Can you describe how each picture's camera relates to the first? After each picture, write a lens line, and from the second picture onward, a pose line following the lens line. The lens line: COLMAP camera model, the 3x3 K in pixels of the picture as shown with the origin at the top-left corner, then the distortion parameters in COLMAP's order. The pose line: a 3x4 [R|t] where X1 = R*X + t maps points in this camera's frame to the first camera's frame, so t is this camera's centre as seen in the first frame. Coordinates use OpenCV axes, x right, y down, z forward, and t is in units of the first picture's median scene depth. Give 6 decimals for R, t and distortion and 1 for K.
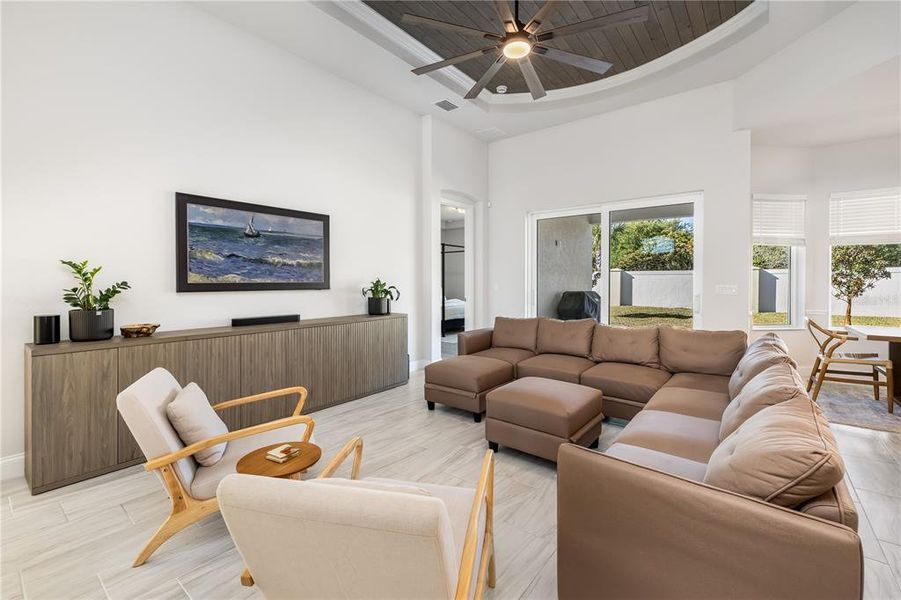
lens RADIAL K [[388.4, 0, 448.1], [0, 388.4, 282.5], [0, 0, 1]] dist [0.000262, 0.000059]
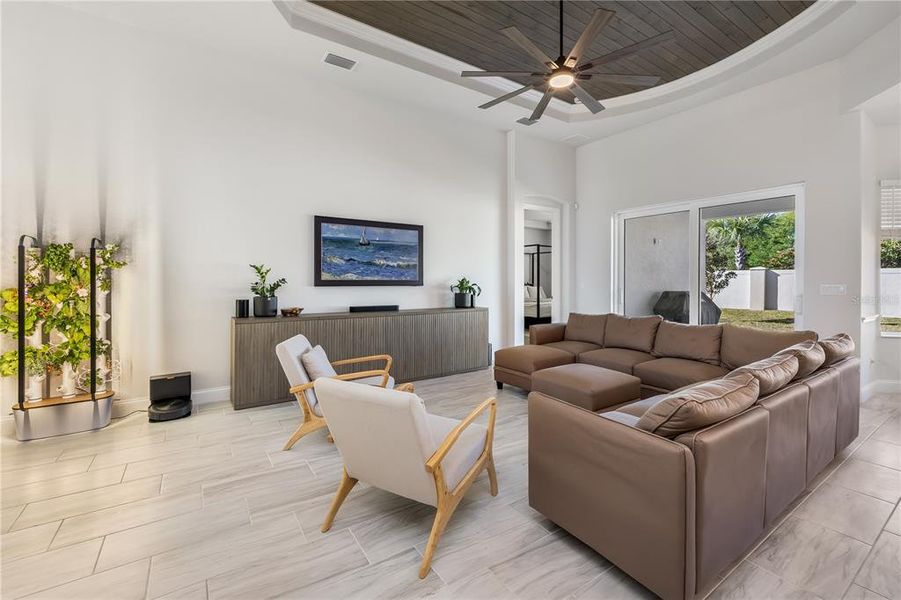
lens RADIAL K [[384.4, 0, 443.5], [0, 384.4, 278.2], [0, 0, 1]] dist [-0.000956, -0.000178]
pose [[0.951283, 0.001463, -0.308314, 0.148504], [-0.004912, 0.999934, -0.010411, 0.006589], [0.308278, 0.011418, 0.951228, -0.154090]]
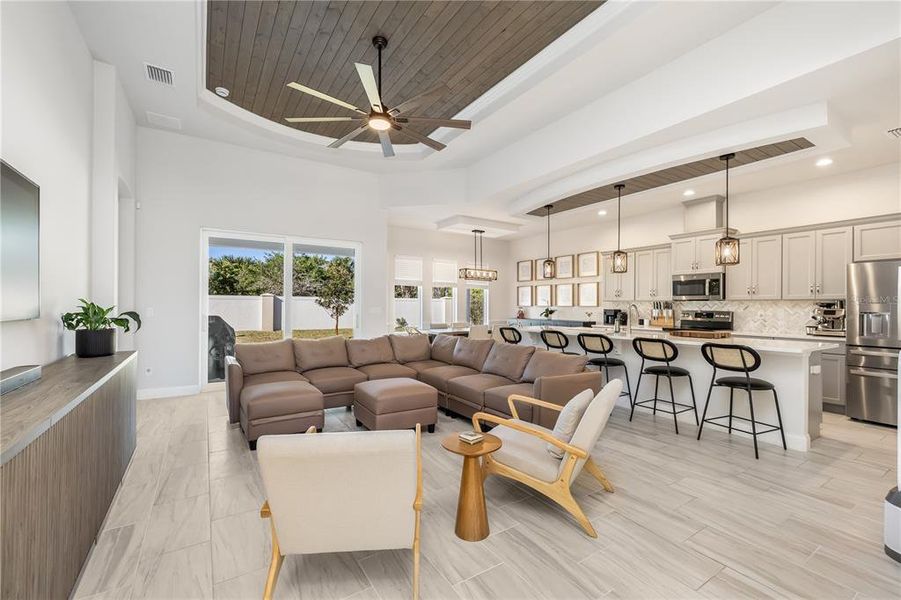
lens RADIAL K [[382.7, 0, 454.6], [0, 382.7, 301.6], [0, 0, 1]] dist [0.000051, 0.000102]
pose [[0.310172, 0.011595, 0.950610, -0.713717], [0.002115, 0.999915, -0.012886, 0.003978], [-0.950678, 0.006008, 0.310121, 0.301914]]
